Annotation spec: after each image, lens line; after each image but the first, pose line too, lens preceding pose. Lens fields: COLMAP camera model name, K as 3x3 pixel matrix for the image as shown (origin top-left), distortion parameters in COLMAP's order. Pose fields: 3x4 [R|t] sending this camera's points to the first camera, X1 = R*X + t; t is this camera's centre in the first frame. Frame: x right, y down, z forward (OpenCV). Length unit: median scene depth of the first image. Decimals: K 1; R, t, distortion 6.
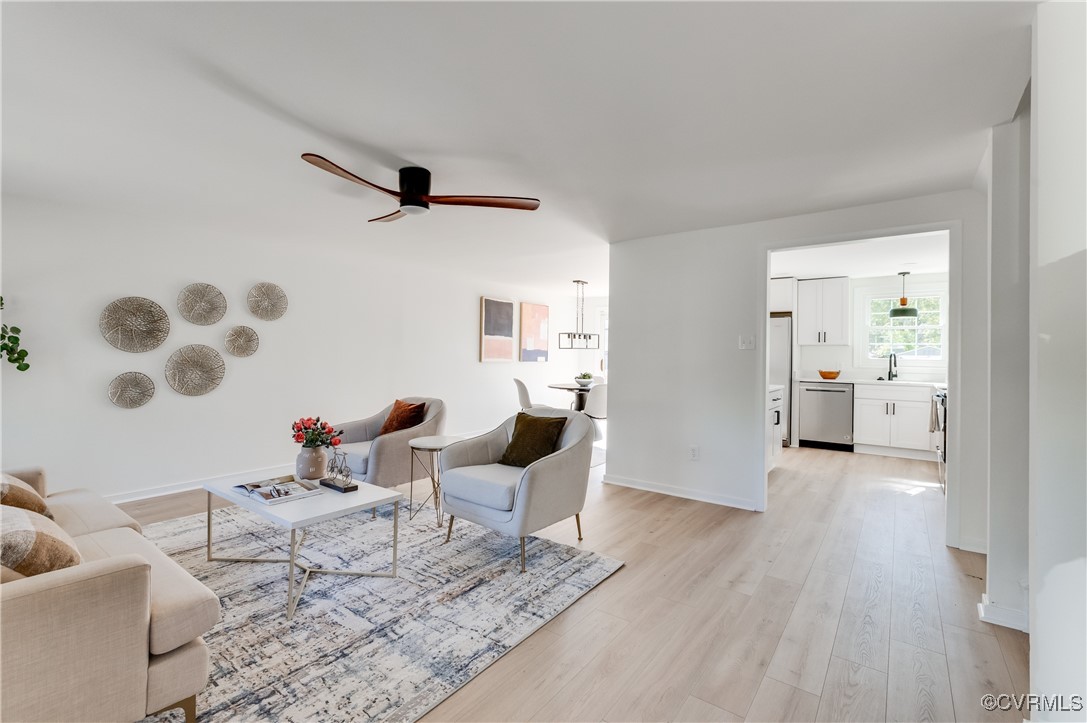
lens RADIAL K [[483.4, 0, 538.1], [0, 483.4, 353.5], [0, 0, 1]] dist [0.004597, -0.002354]
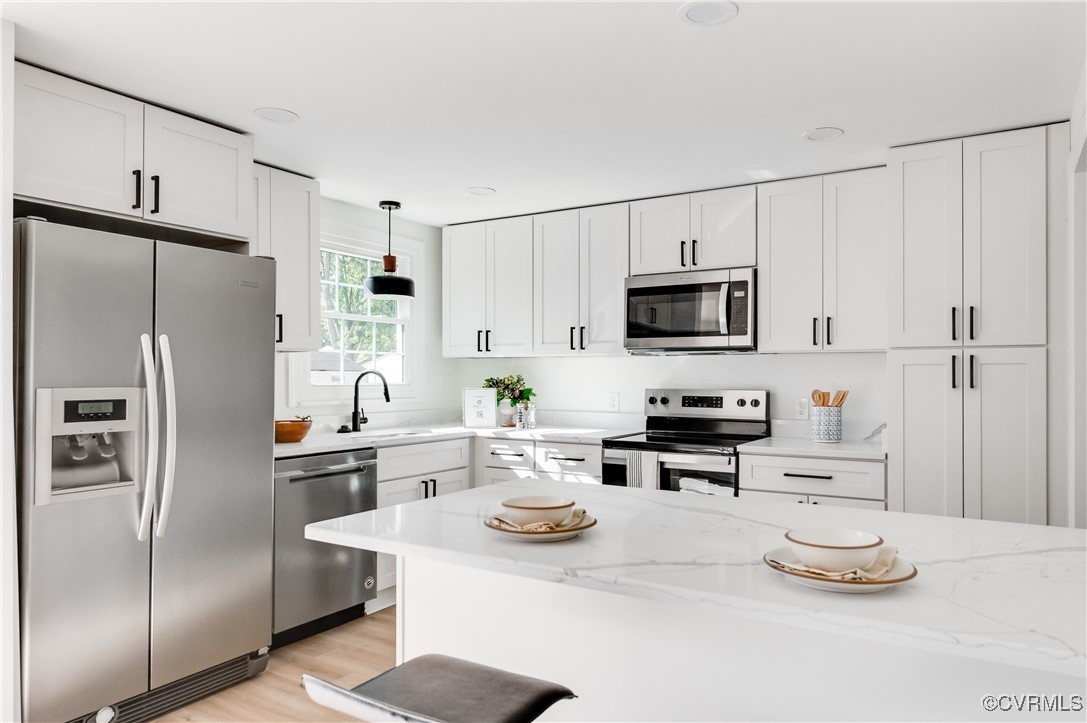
lens RADIAL K [[712.2, 0, 569.3], [0, 712.2, 365.7], [0, 0, 1]] dist [0.002841, -0.000404]
pose [[-0.100226, 0.002574, 0.994961, 0.053632], [-0.002497, 0.999993, -0.002838, -0.006741], [-0.994962, -0.002769, -0.100219, 1.198563]]
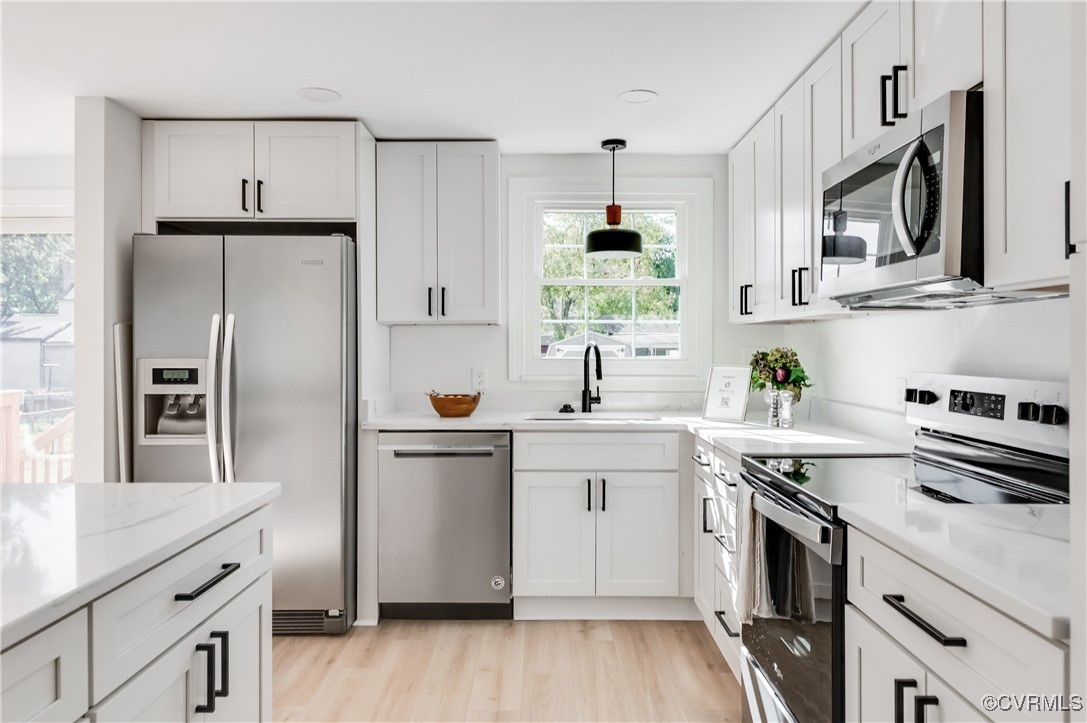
lens RADIAL K [[731.6, 0, 539.9], [0, 731.6, 344.3], [0, 0, 1]] dist [0.023054, -0.022190]
pose [[0.803801, -0.009129, 0.594828, 0.465216], [0.009441, 0.999952, 0.002589, -0.003252], [-0.594823, 0.003534, 0.803849, 0.740611]]
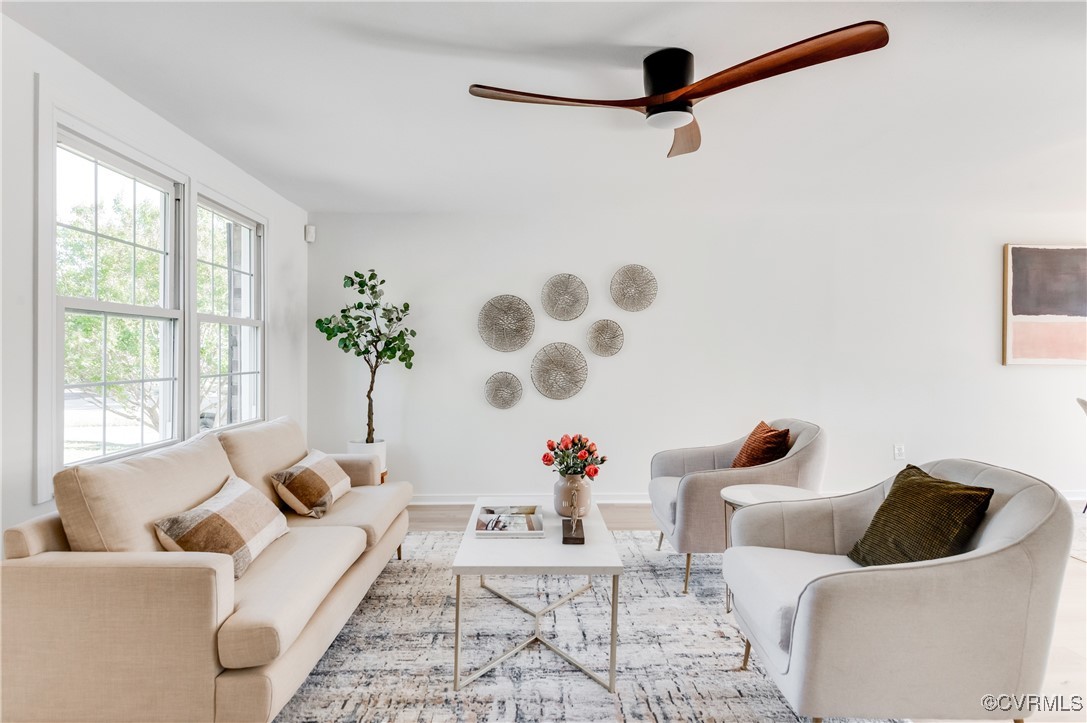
lens RADIAL K [[634.8, 0, 544.5], [0, 634.8, 356.0], [0, 0, 1]] dist [0.001165, -0.001072]
pose [[0.619522, -0.005136, -0.784962, 0.188229], [0.007166, 0.999974, -0.000887, 0.006839], [0.784947, -0.005075, 0.619543, 0.237775]]
